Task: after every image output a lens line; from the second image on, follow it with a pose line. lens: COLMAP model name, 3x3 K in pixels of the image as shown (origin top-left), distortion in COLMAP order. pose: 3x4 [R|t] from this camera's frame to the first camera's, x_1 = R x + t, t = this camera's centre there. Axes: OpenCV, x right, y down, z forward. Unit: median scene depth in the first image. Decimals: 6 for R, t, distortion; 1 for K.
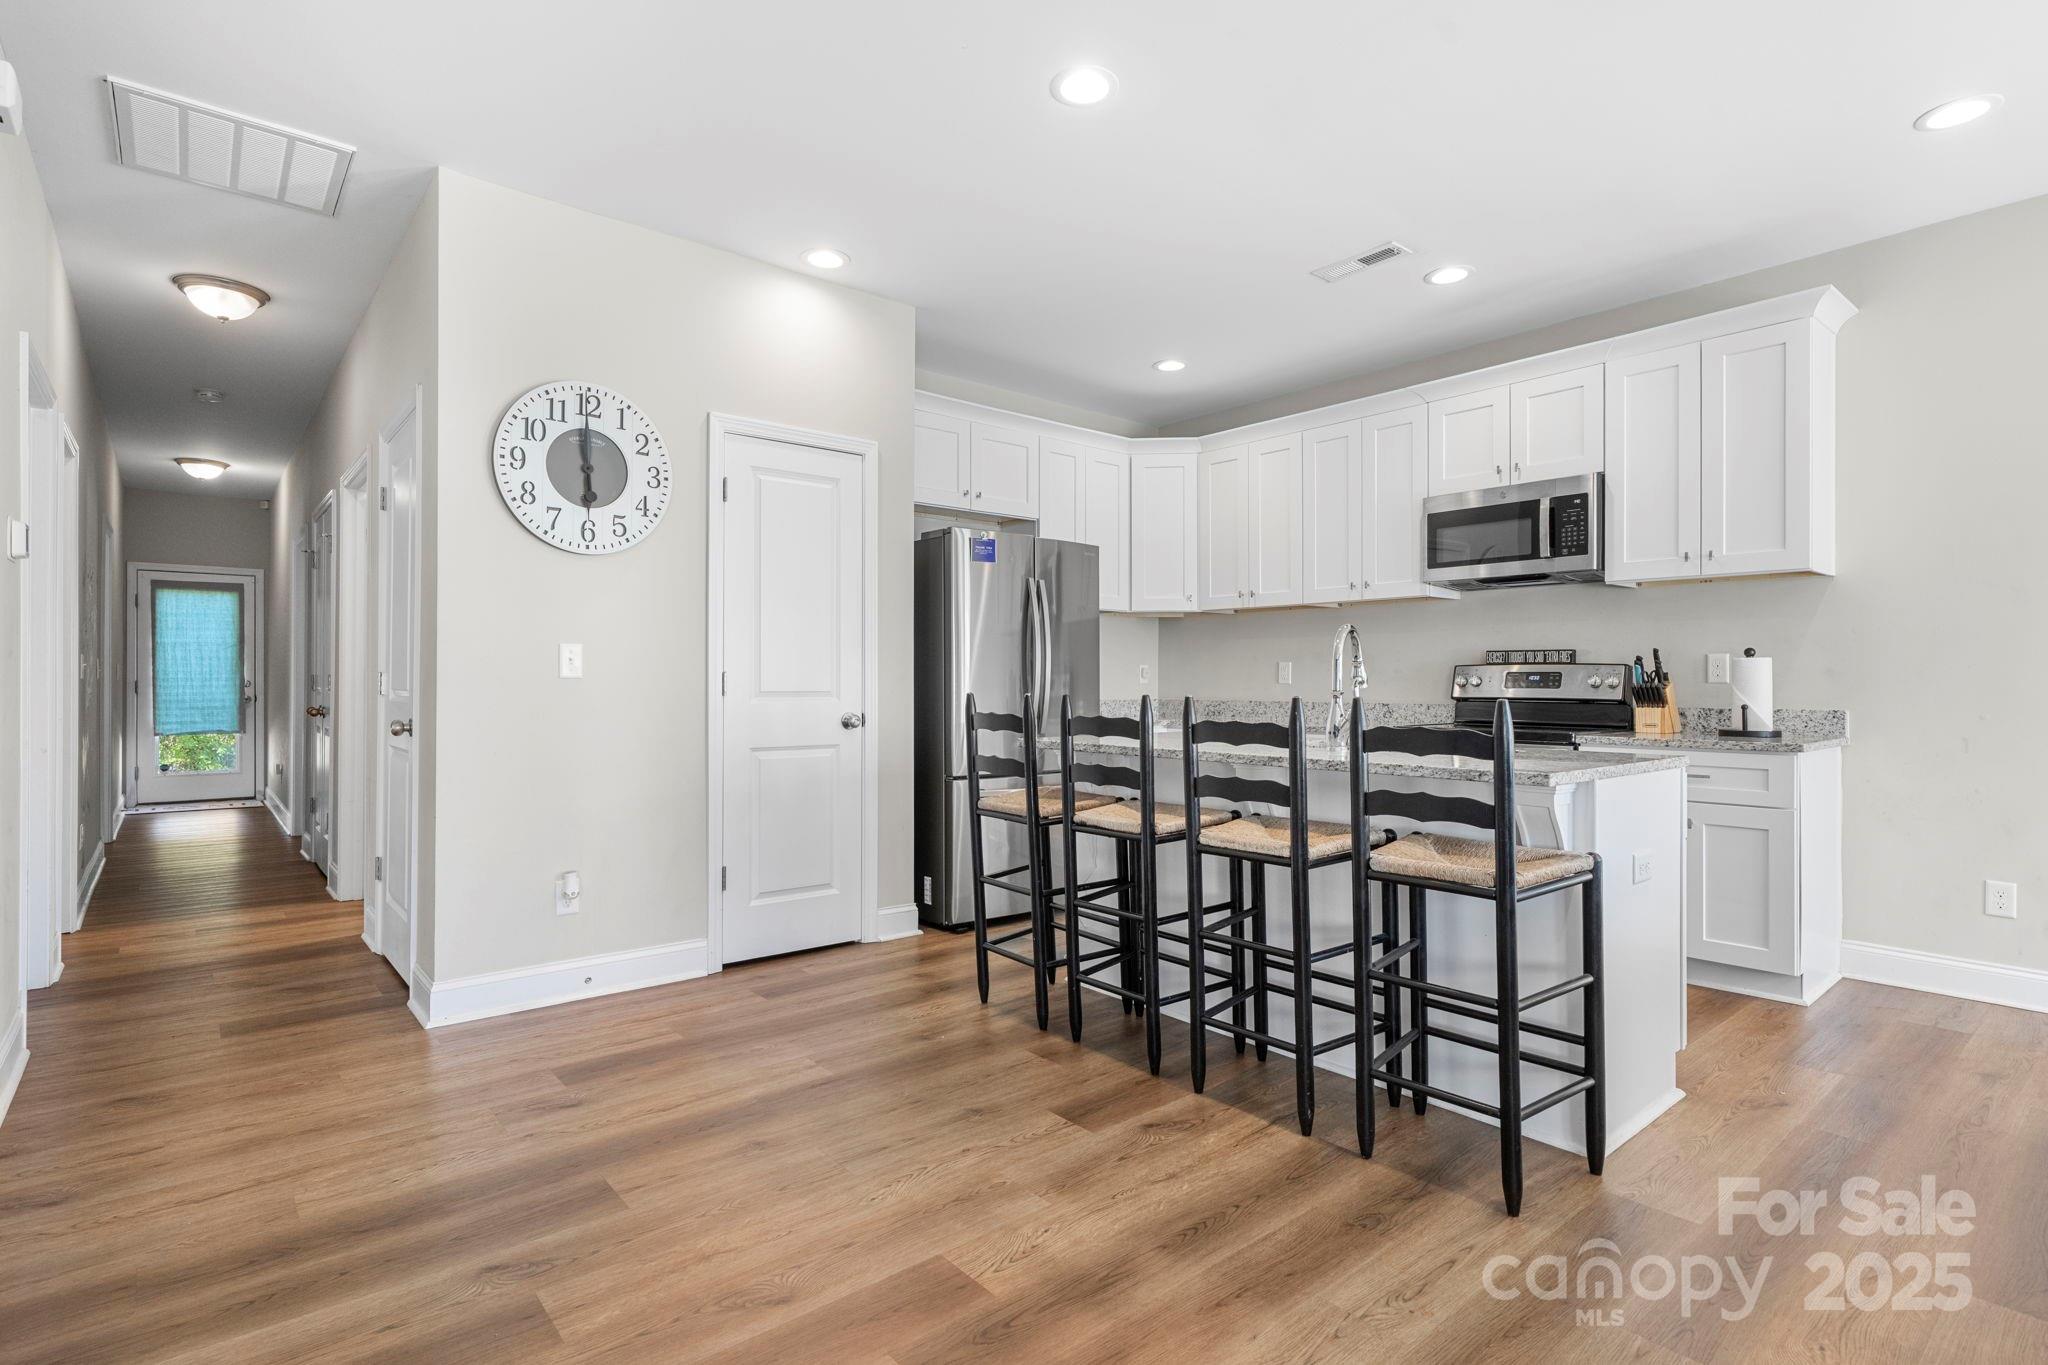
lens RADIAL K [[982.8, 0, 1016.6], [0, 982.8, 683.9], [0, 0, 1]] dist [-0.002436, 0.000014]
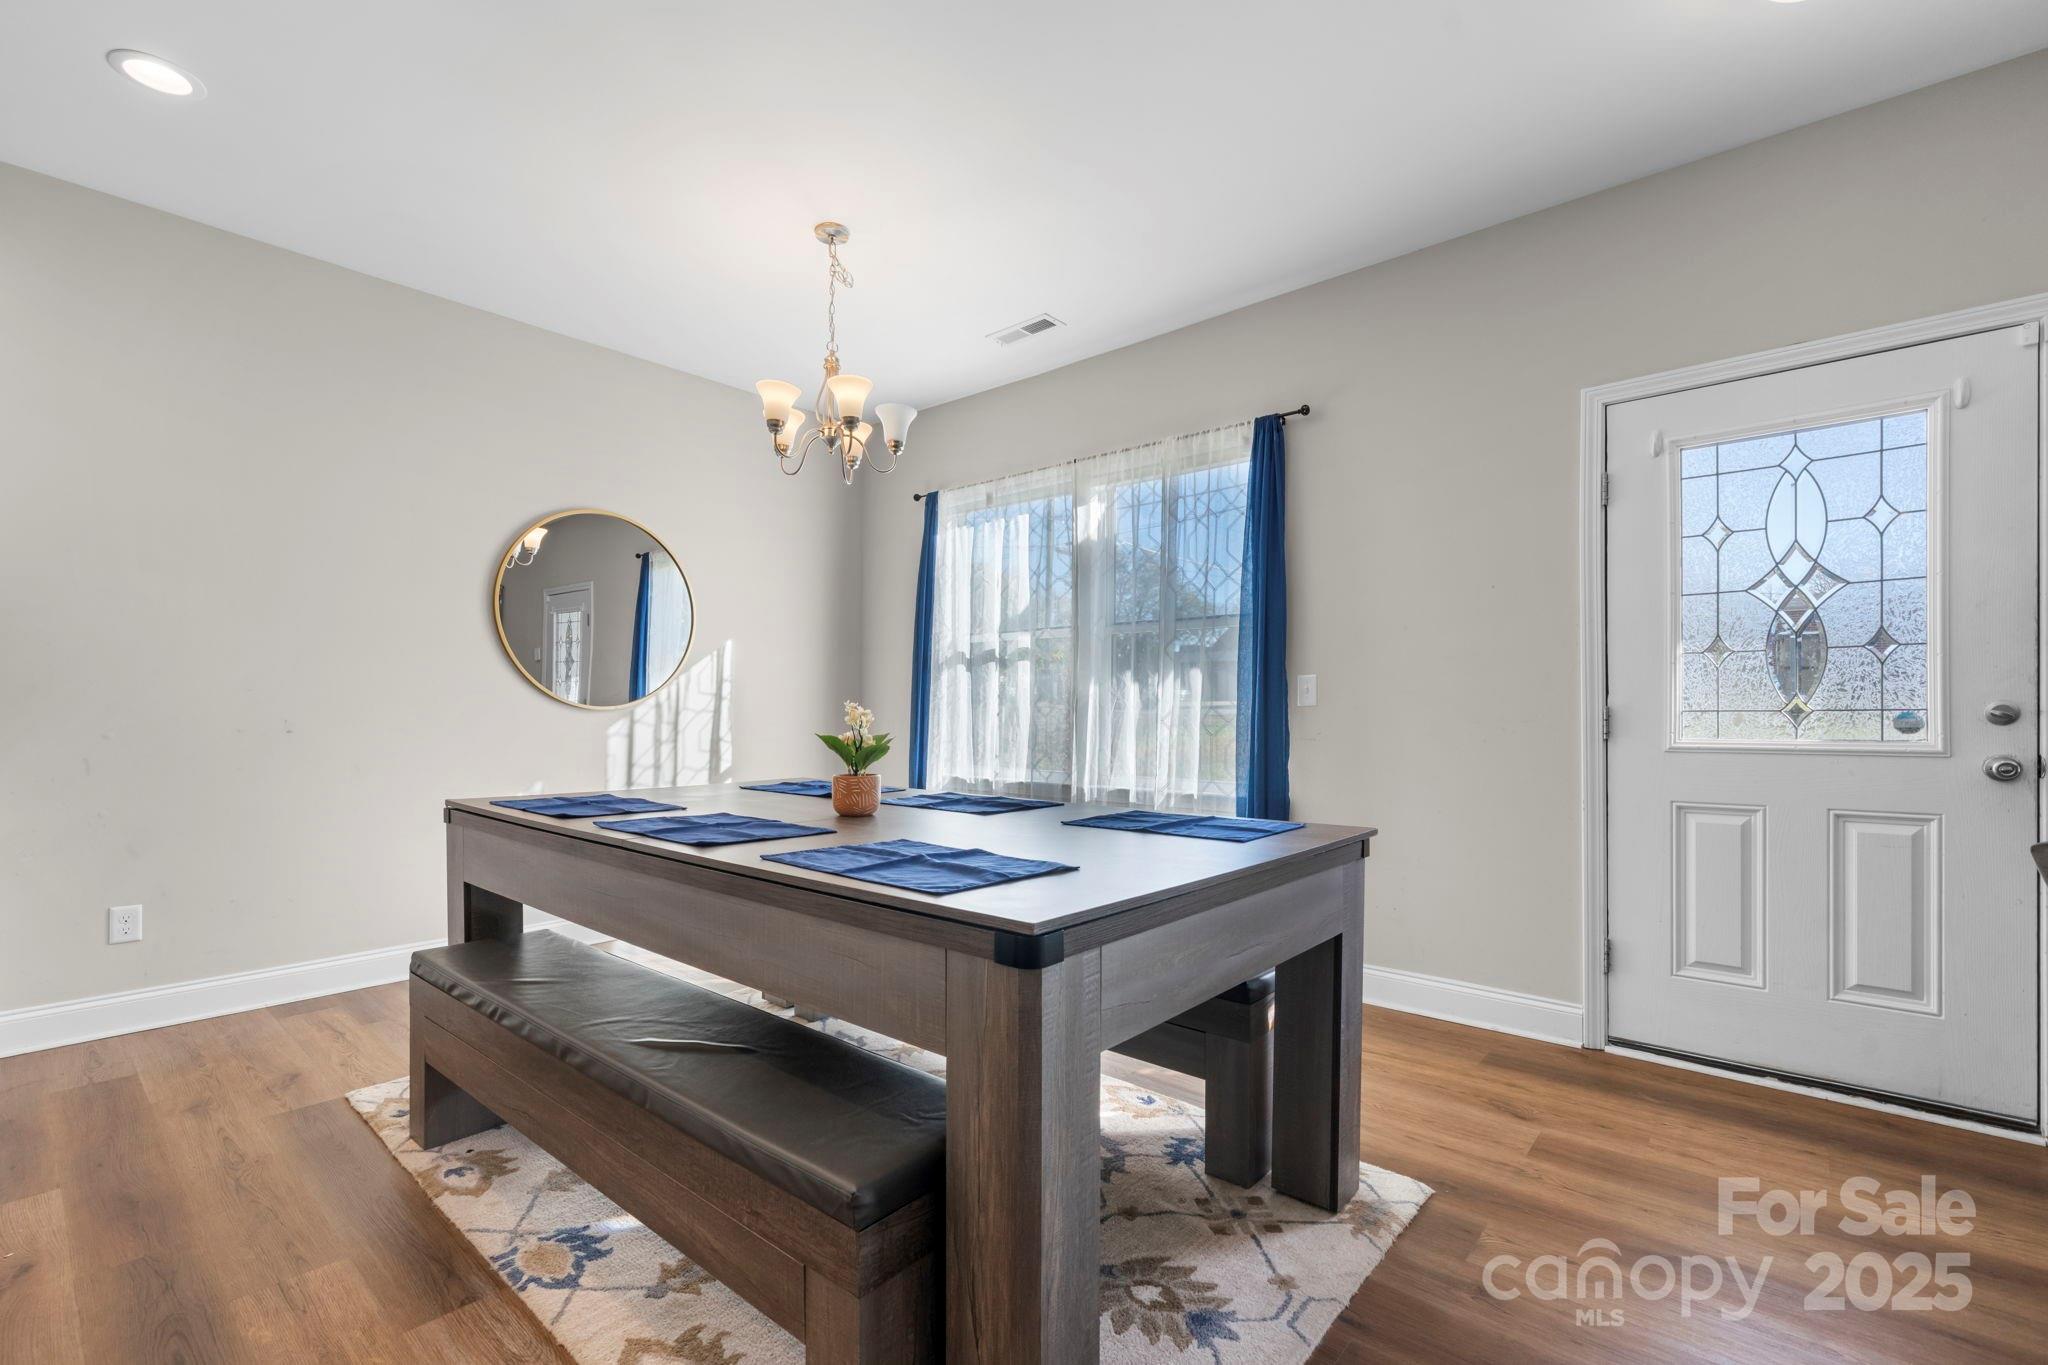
lens RADIAL K [[880.4, 0, 1045.8], [0, 880.4, 718.5], [0, 0, 1]] dist [-0.000810, -0.000402]
pose [[-0.168064, -0.013465, 0.985684, 0.003443], [-0.007452, 0.999895, 0.012389, 0.000127], [-0.985748, -0.005263, -0.168147, 0.216662]]
